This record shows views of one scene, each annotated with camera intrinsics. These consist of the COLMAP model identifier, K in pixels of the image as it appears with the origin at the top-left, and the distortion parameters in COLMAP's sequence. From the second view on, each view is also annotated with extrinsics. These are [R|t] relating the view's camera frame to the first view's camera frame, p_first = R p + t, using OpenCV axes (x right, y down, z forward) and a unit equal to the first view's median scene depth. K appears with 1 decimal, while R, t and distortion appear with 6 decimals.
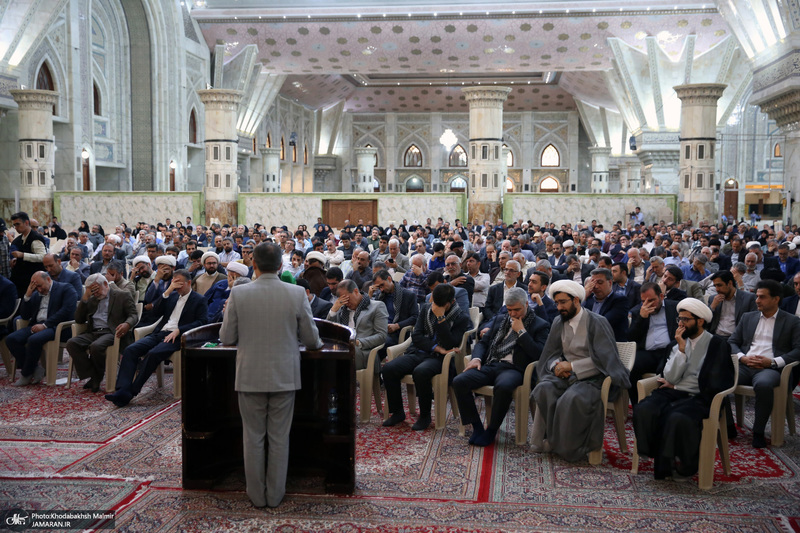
lens RADIAL K [[958.5, 0, 400.0], [0, 958.5, 266.5], [0, 0, 1]] dist [0.013052, 0.054101]
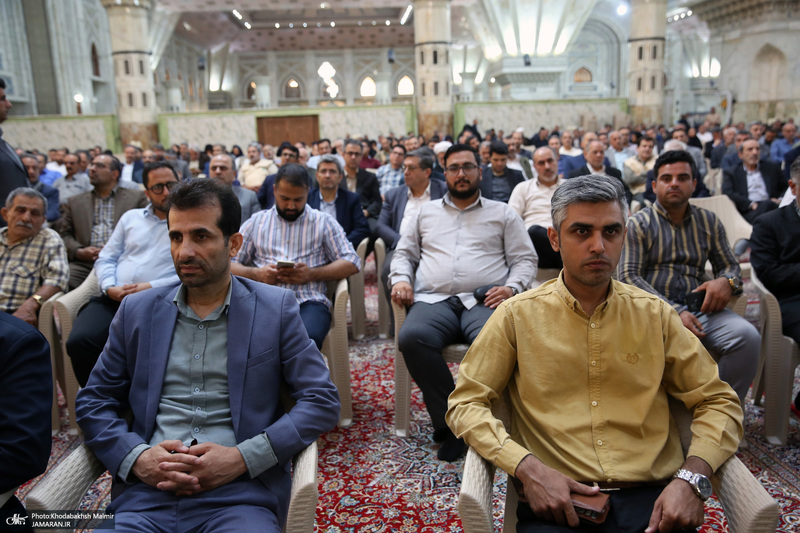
lens RADIAL K [[675.1, 0, 400.0], [0, 675.1, 266.5], [0, 0, 1]] dist [-0.064254, 0.082976]
pose [[0.978657, -0.078171, 0.190052, -0.050516], [0.052507, 0.989246, 0.136514, -0.006415], [-0.198679, -0.123622, 0.972237, 0.218808]]
